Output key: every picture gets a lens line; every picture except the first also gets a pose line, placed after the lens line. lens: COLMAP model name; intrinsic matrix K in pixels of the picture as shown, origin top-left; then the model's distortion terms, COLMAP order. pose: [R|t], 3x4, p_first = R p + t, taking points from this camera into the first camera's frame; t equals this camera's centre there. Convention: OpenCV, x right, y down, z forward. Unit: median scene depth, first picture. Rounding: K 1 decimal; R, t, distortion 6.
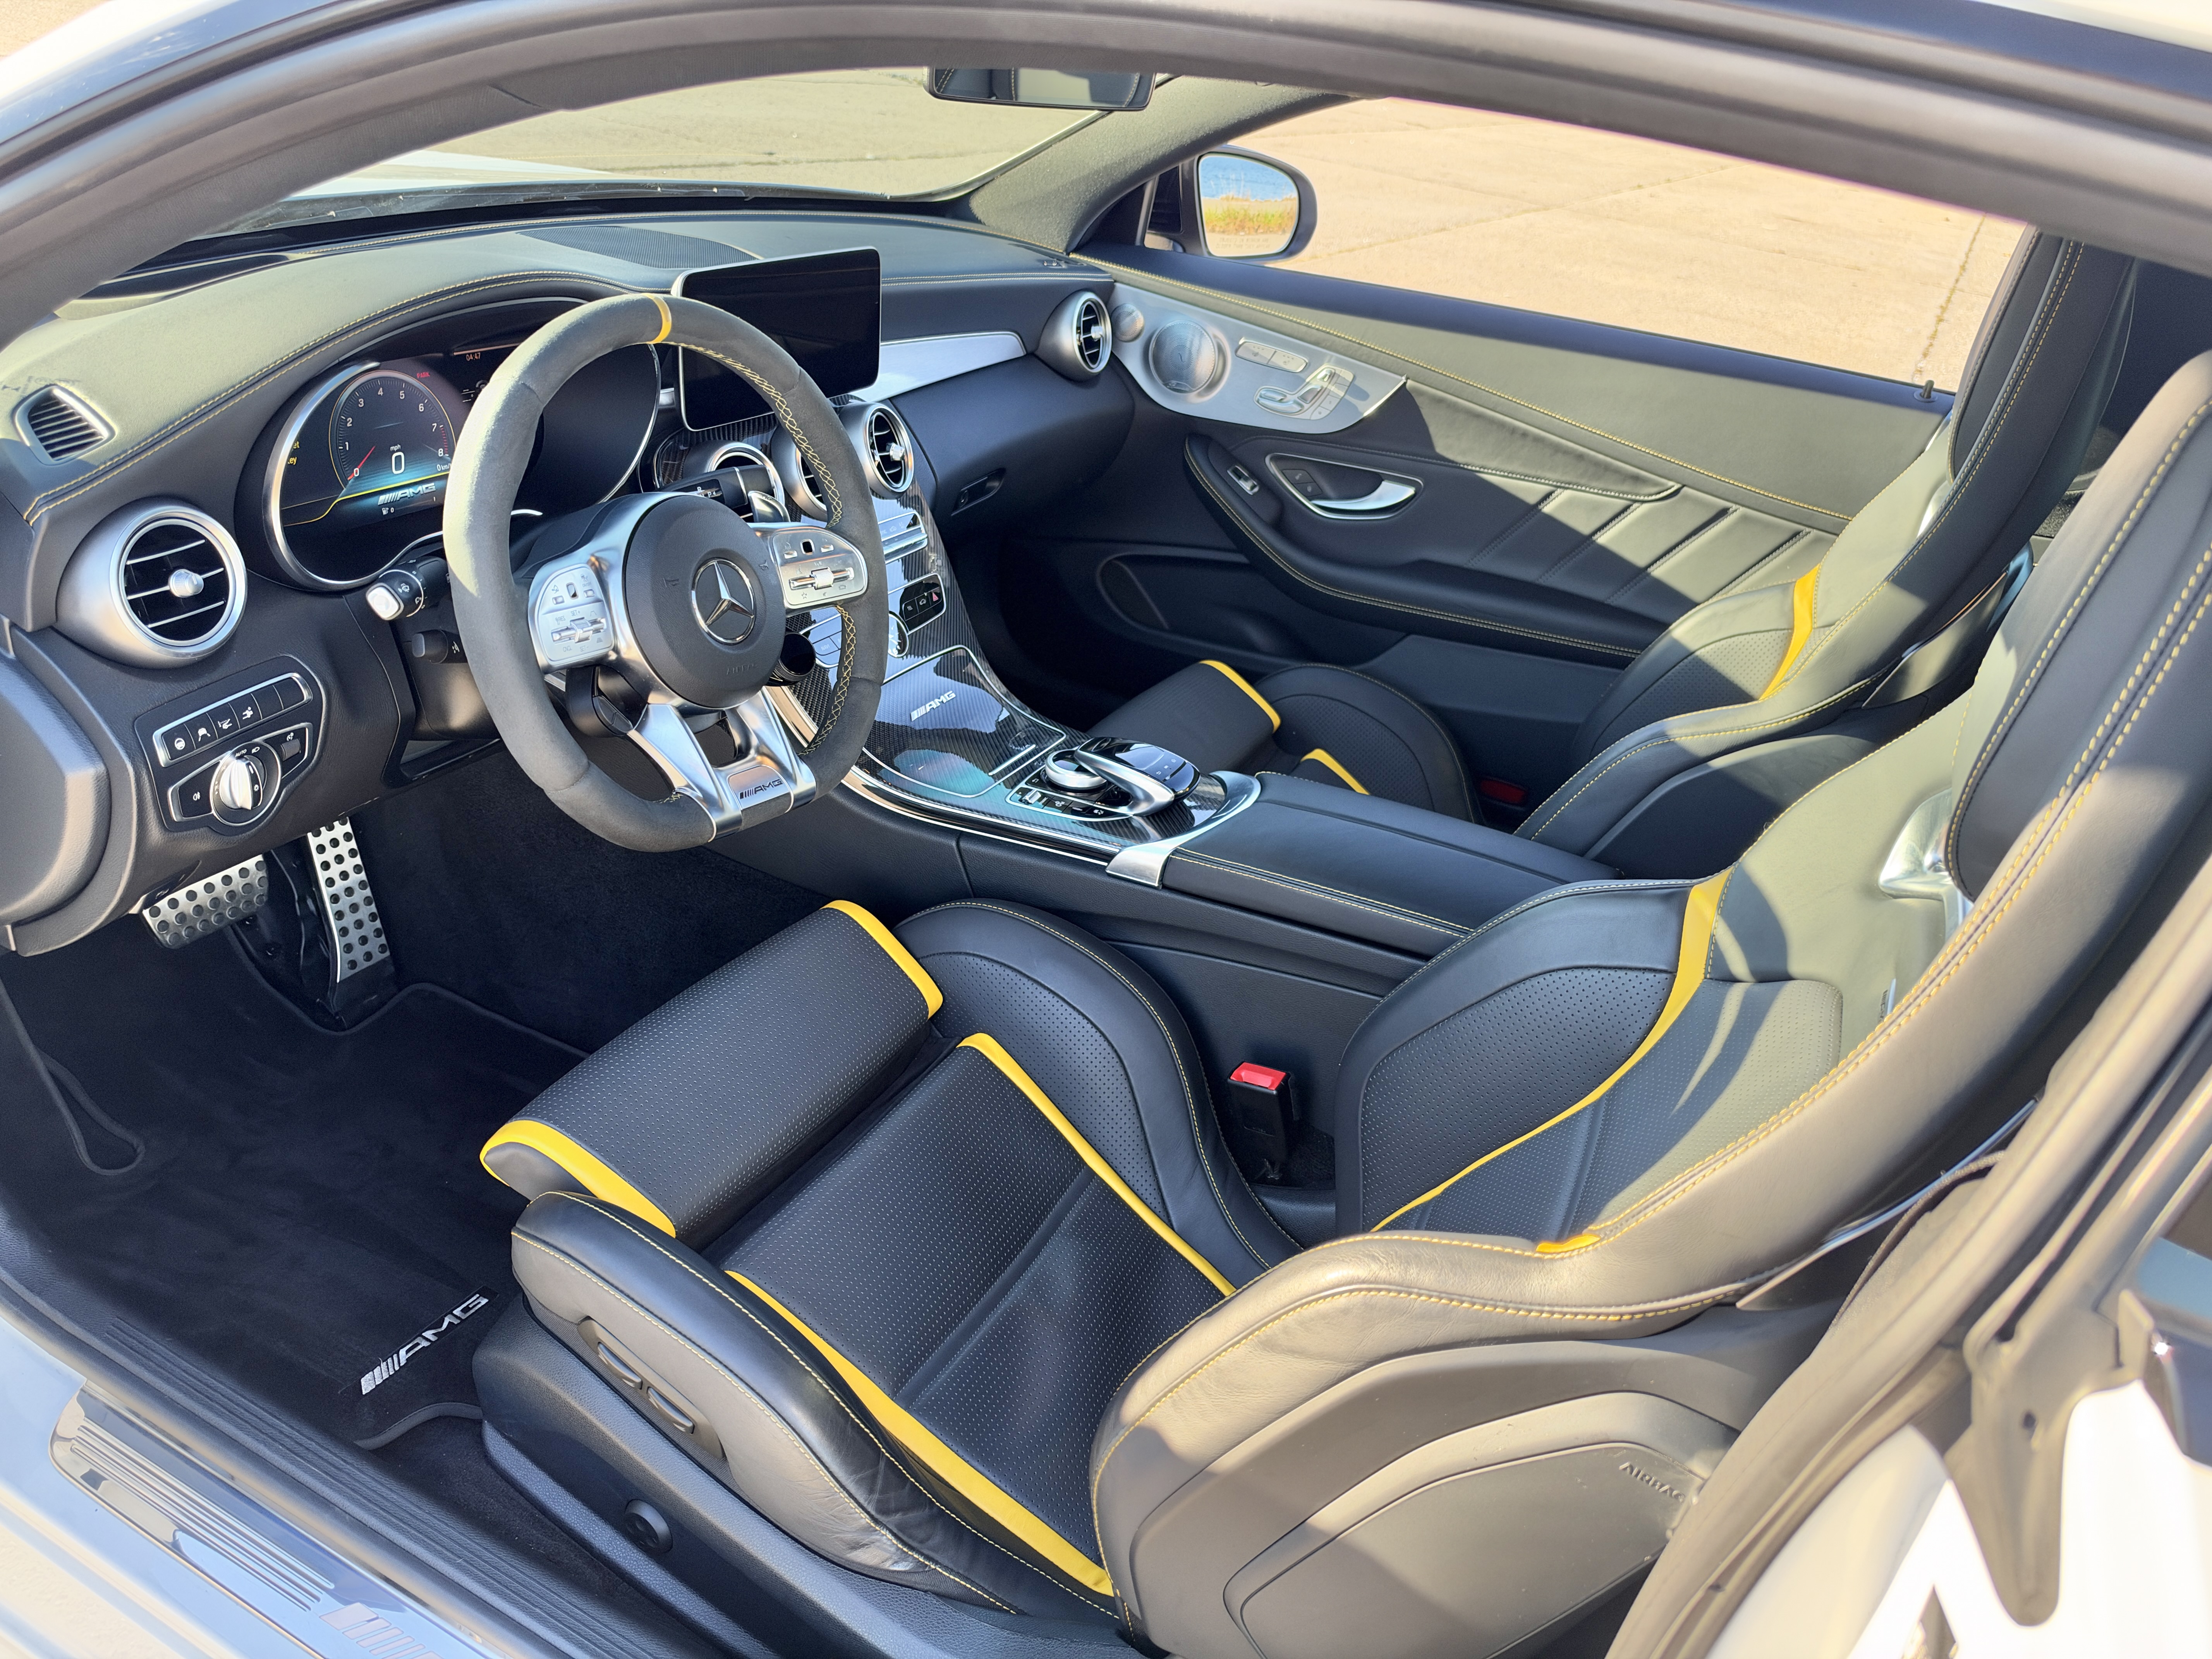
lens RADIAL K [[1594.2, 0, 1110.0], [0, 1594.2, 812.5], [0, 0, 1]] dist [-0.012889, -0.015229]
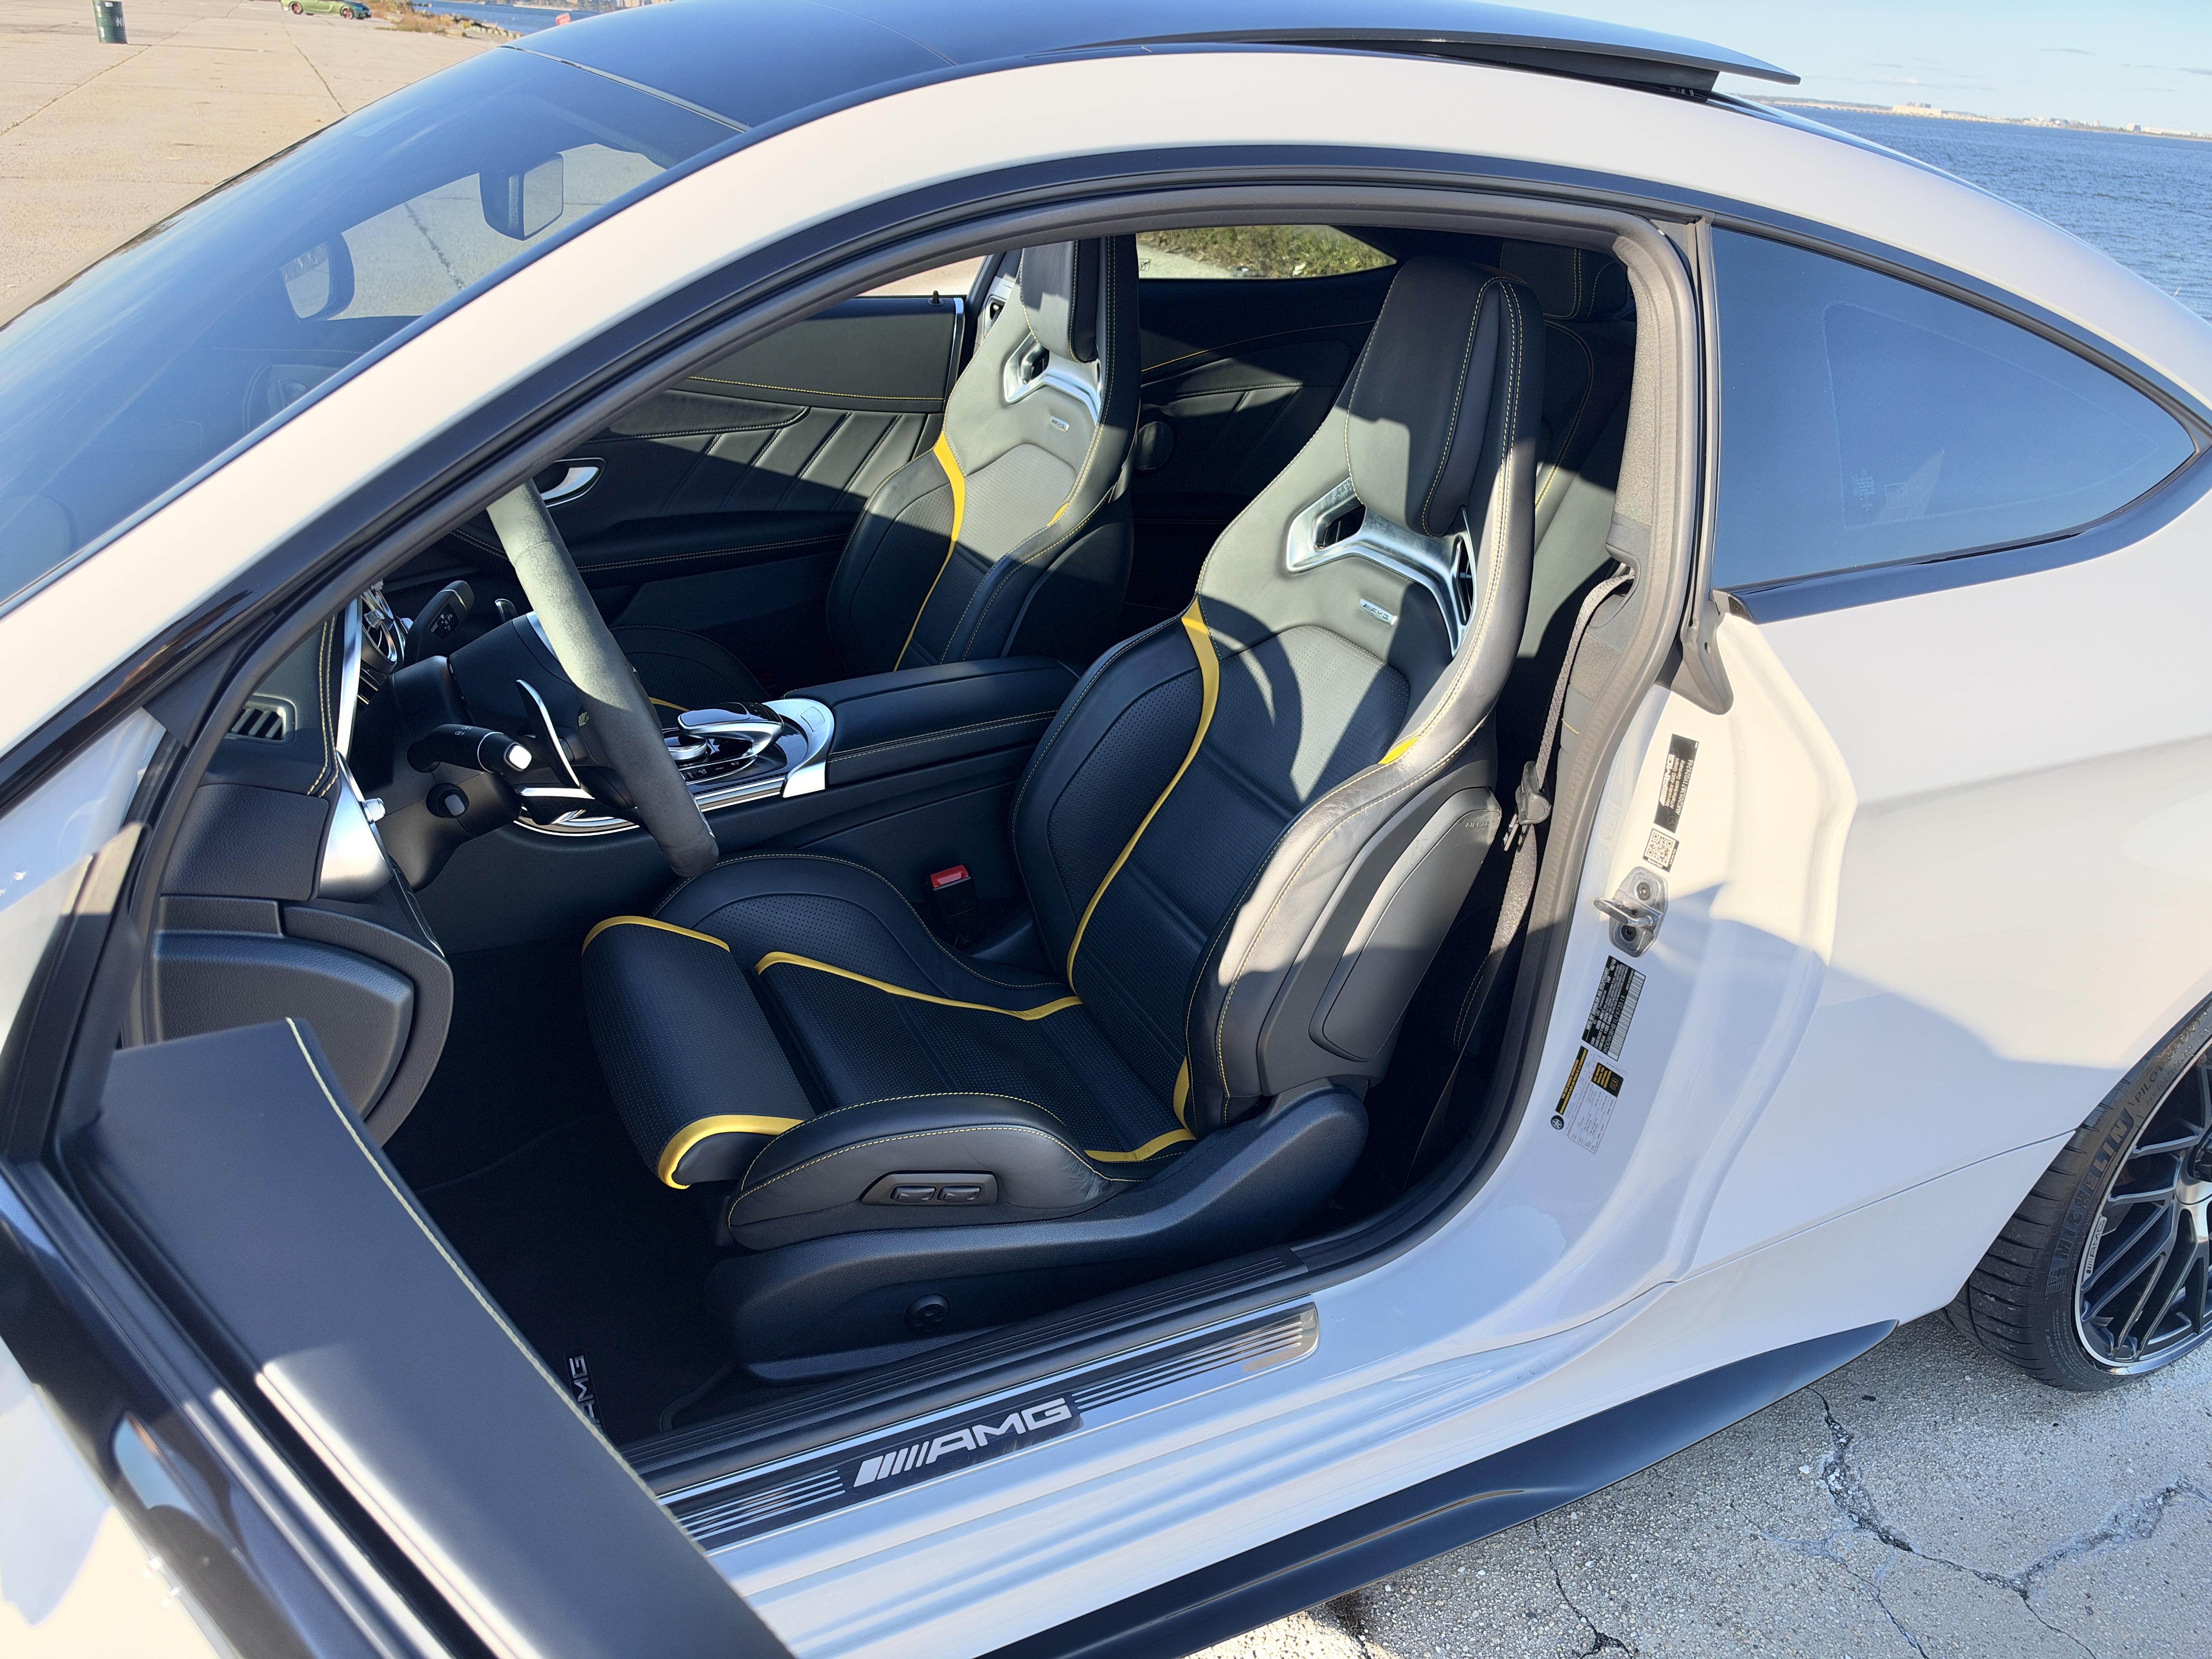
lens RADIAL K [[1594.2, 0, 1108.5], [0, 1594.2, 835.3], [0, 0, 1]] dist [-0.012889, -0.015229]
pose [[0.596061, -0.433574, 0.675814, -0.559382], [0.380769, 0.893651, 0.237494, -0.108010], [-0.706913, 0.115768, 0.697762, -0.067406]]
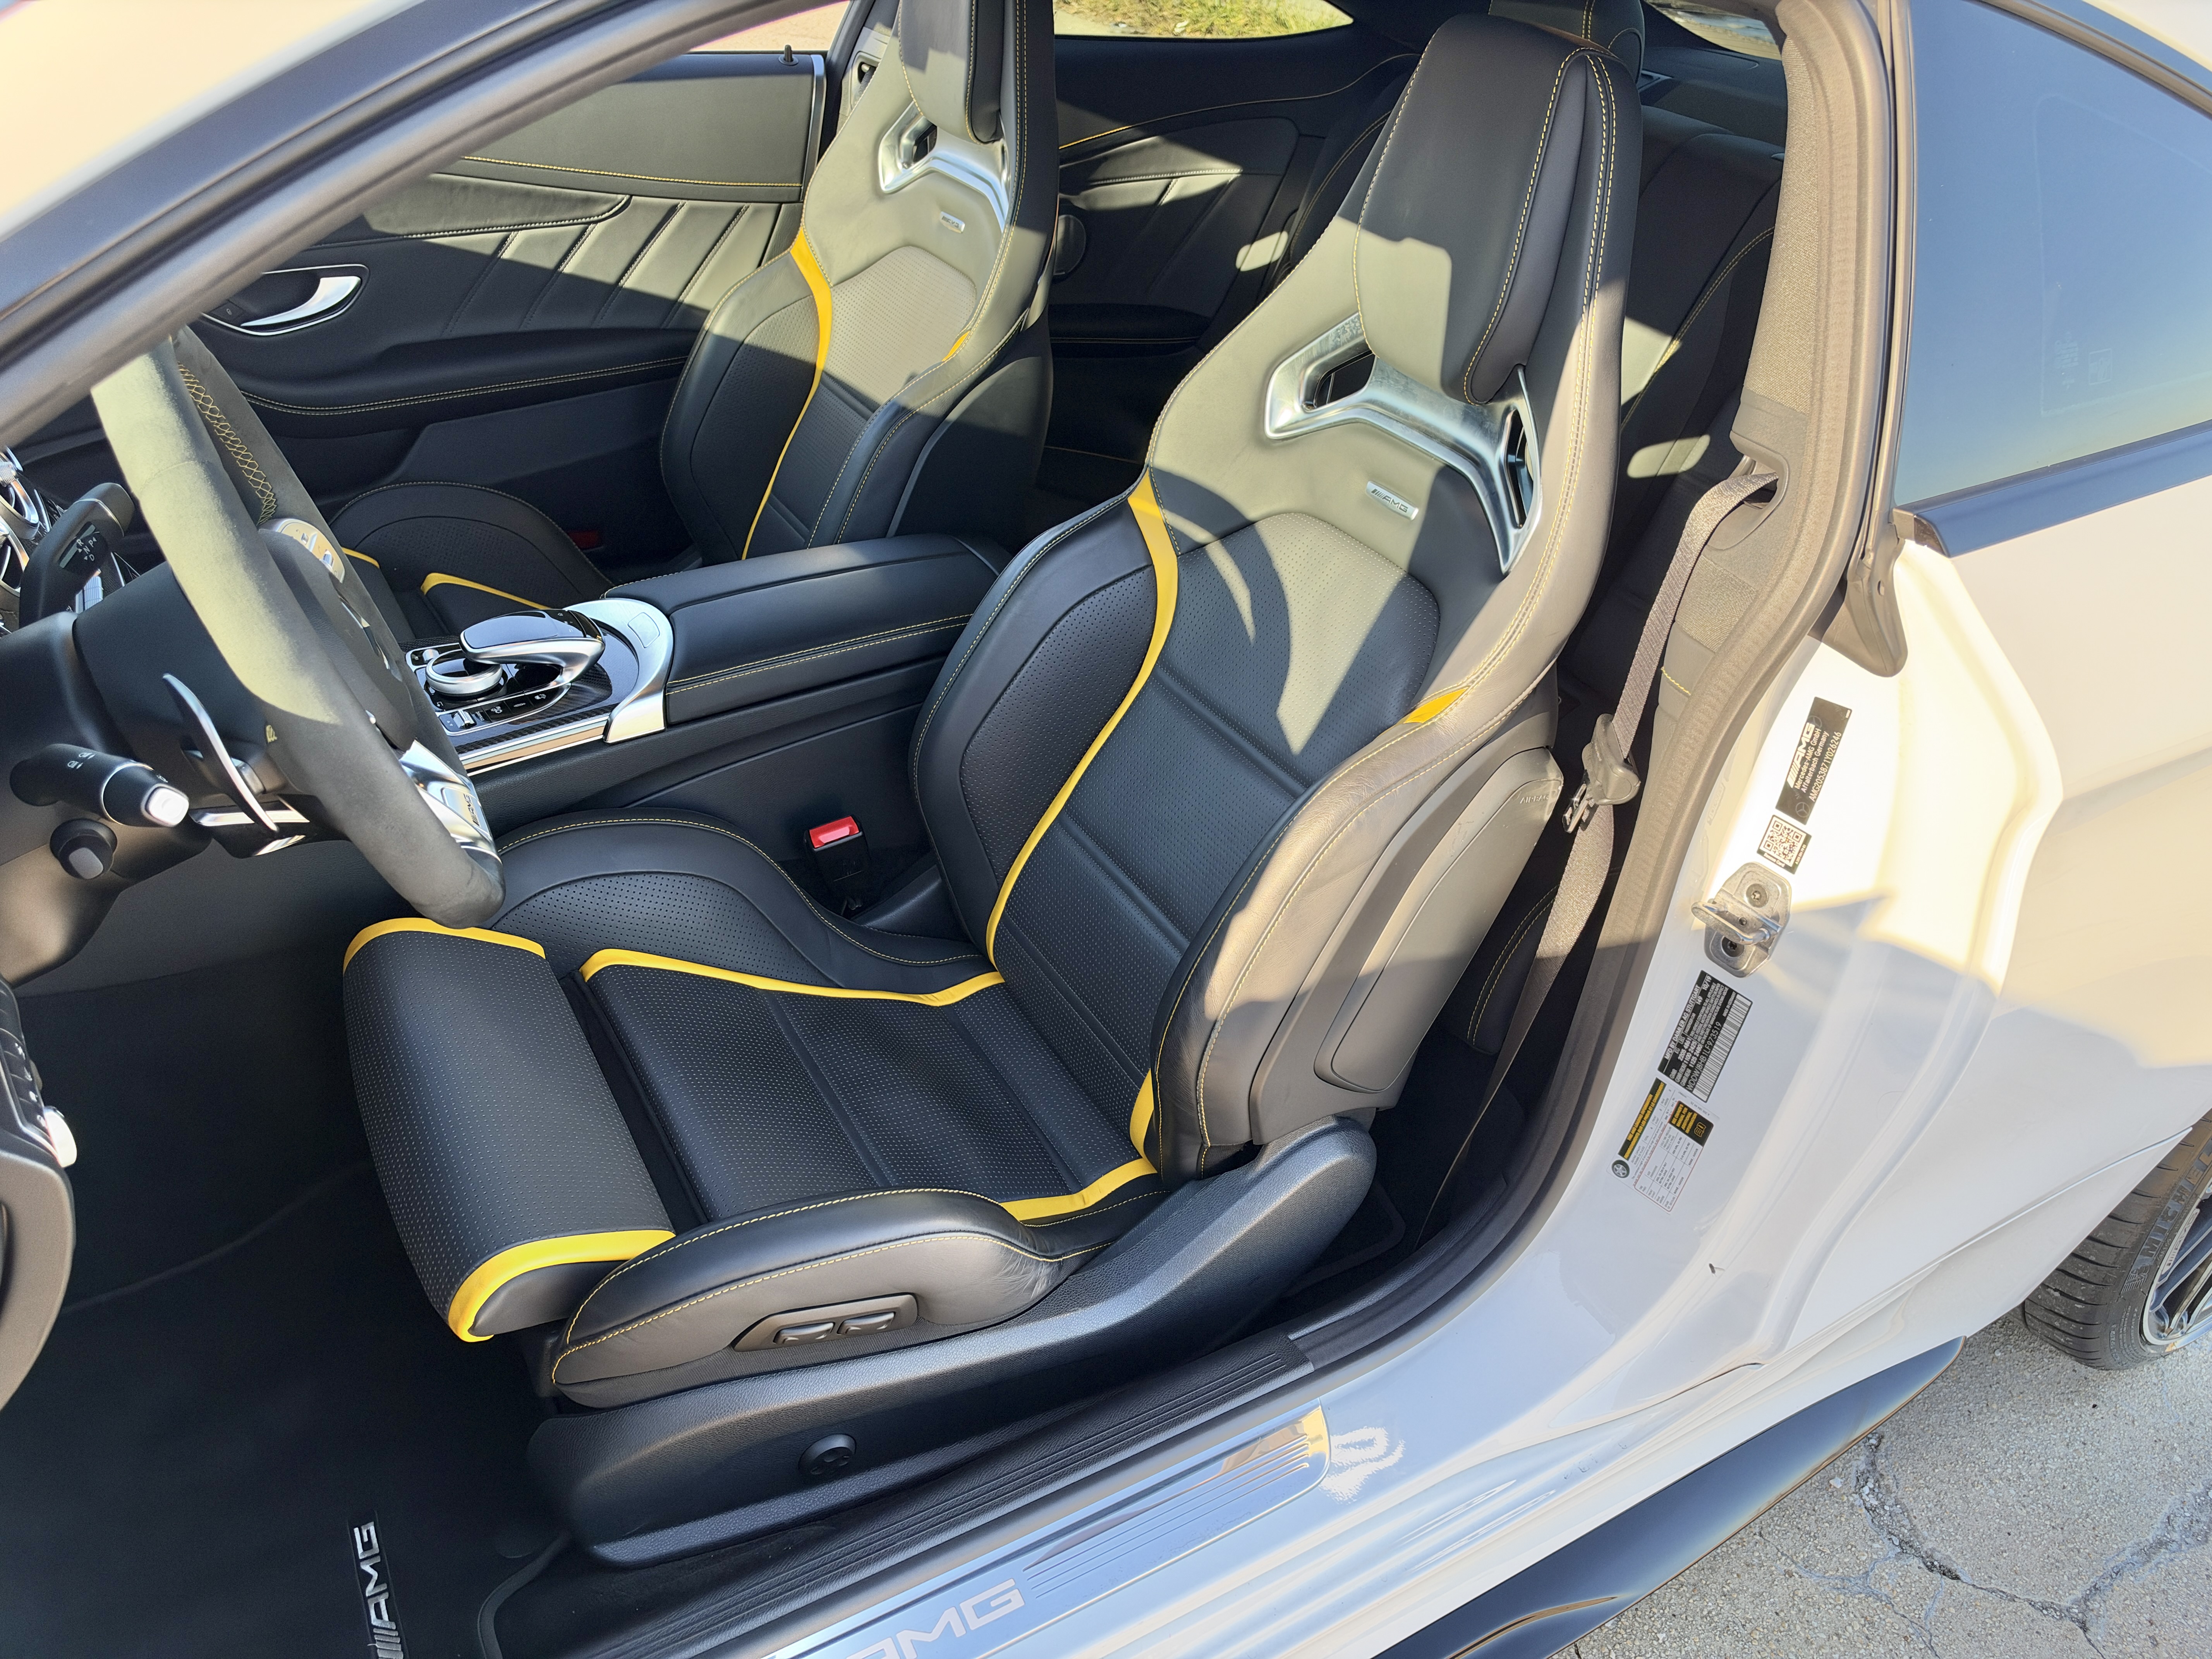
lens RADIAL K [[1594.2, 0, 1114.6], [0, 1594.2, 845.0], [0, 0, 1]] dist [-0.012889, -0.015229]
pose [[0.533781, -0.531852, 0.657428, -0.393474], [0.366024, 0.846159, 0.387351, -0.134466], [-0.762302, 0.033874, 0.646334, 0.097123]]
